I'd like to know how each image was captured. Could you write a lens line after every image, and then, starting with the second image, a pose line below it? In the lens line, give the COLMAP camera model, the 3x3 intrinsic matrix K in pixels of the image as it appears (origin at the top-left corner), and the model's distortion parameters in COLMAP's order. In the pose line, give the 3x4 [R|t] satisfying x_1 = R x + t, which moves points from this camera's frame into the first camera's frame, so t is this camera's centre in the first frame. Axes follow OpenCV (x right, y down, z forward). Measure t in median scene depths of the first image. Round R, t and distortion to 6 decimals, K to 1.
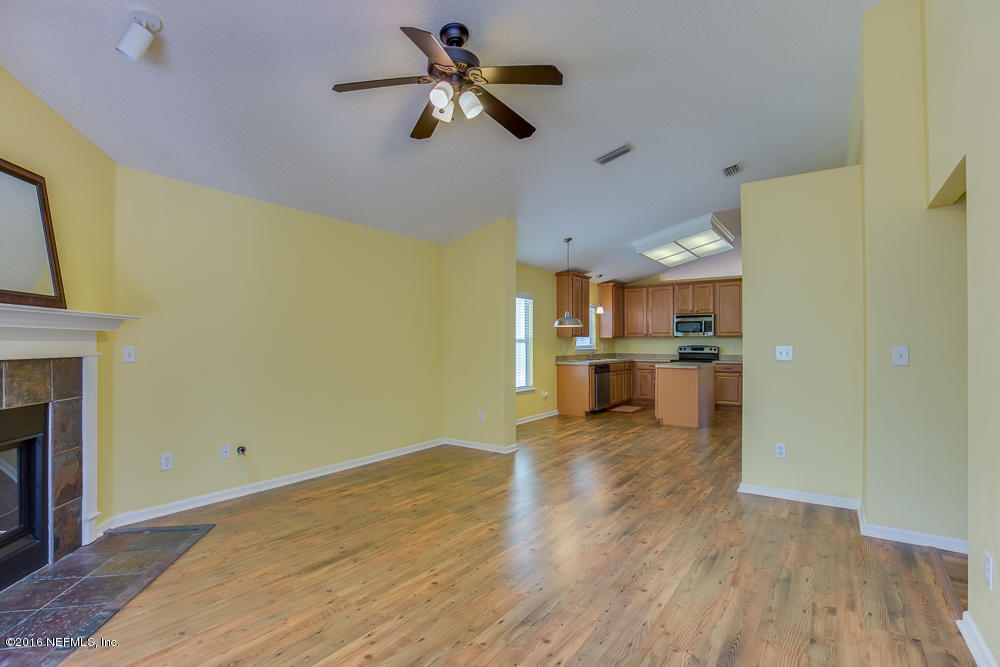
lens RADIAL K [[466.3, 0, 502.8], [0, 466.3, 336.5], [0, 0, 1]] dist [-0.031028, 0.004552]
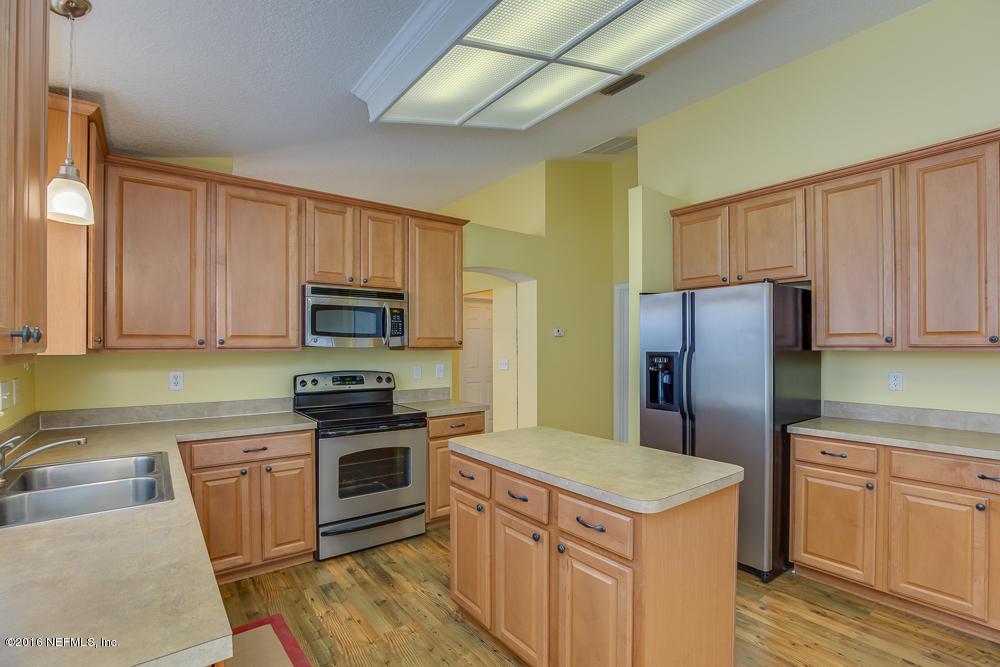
lens RADIAL K [[466.3, 0, 495.2], [0, 466.3, 345.7], [0, 0, 1]] dist [-0.031028, 0.004552]
pose [[0.301908, -0.001052, 0.953336, 0.095864], [-0.009618, 0.999945, 0.004149, -0.004867], [-0.953288, -0.010422, 0.301882, 0.813510]]
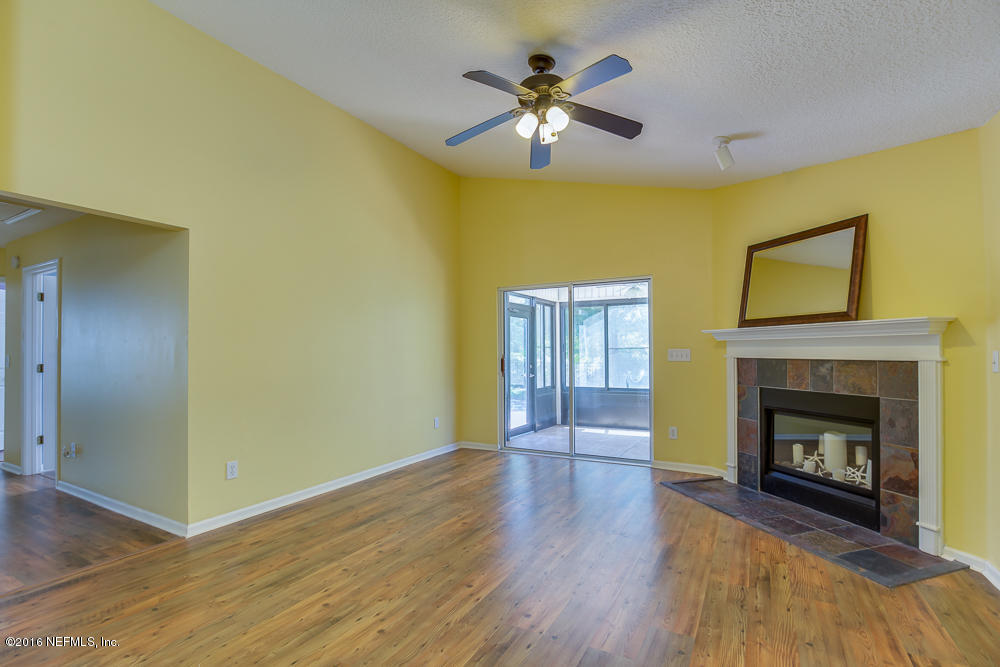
lens RADIAL K [[466.3, 0, 501.1], [0, 466.3, 349.0], [0, 0, 1]] dist [-0.031028, 0.004552]
pose [[-0.993768, 0.001363, -0.111460, 0.033671], [0.003612, 0.999794, -0.019979, 0.011140], [0.111409, -0.020257, -0.993568, 0.608117]]
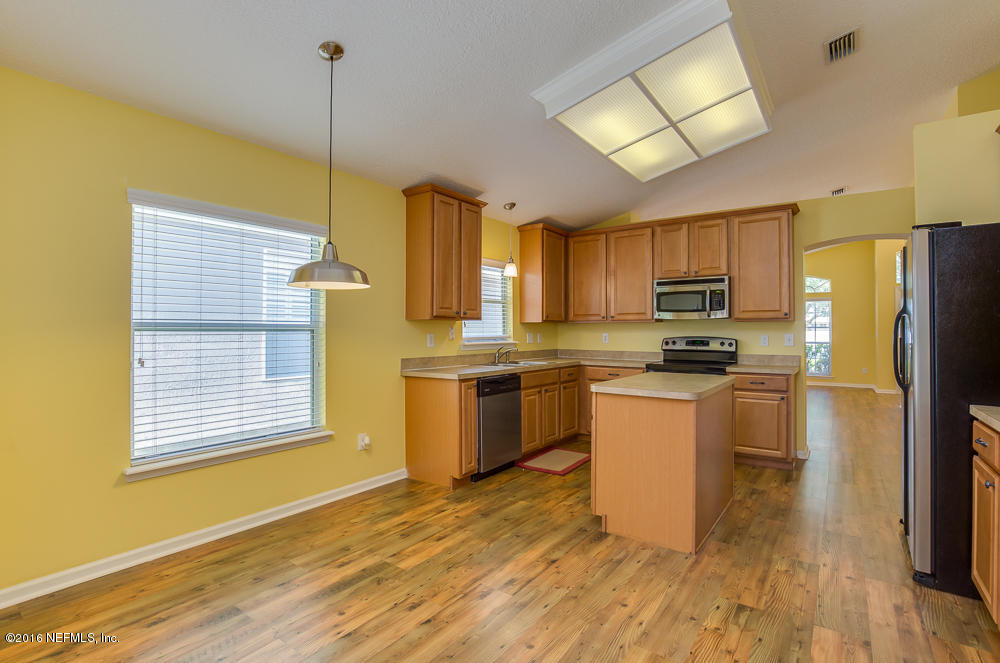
lens RADIAL K [[466.3, 0, 487.6], [0, 466.3, 327.2], [0, 0, 1]] dist [-0.031028, 0.004552]
pose [[0.999452, 0.000165, -0.033112, 0.204015], [-0.000015, 0.999990, 0.004511, 0.006076], [0.033112, -0.004508, 0.999441, 0.476311]]
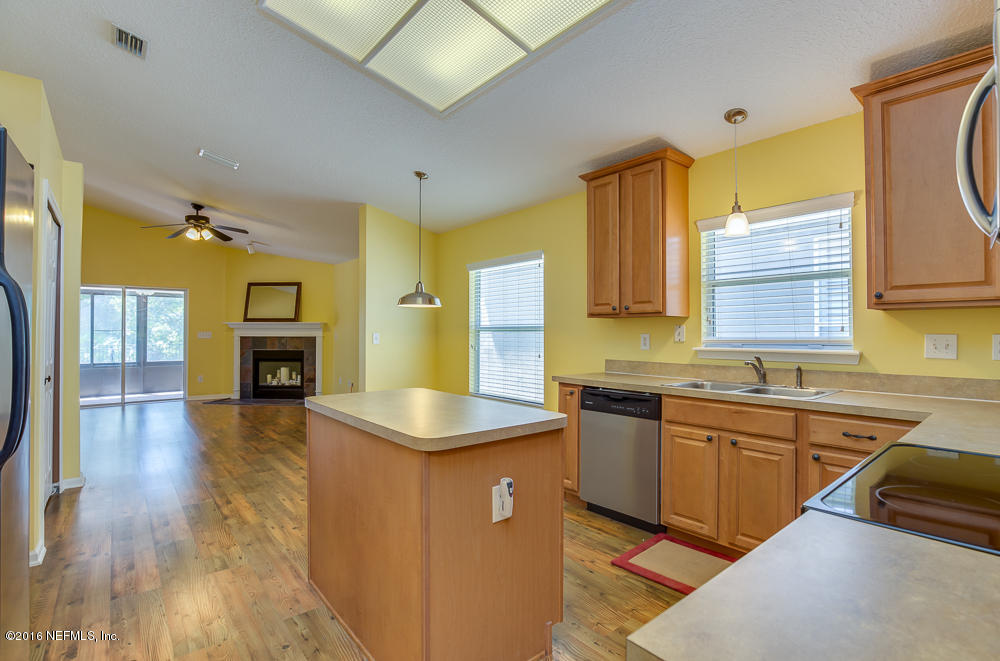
lens RADIAL K [[466.3, 0, 513.8], [0, 466.3, 325.2], [0, 0, 1]] dist [-0.031028, 0.004552]
pose [[-0.229811, -0.016733, -0.973092, 0.552809], [0.011964, 0.999728, -0.020017, 0.014504], [0.973162, -0.016243, -0.229548, 0.945034]]
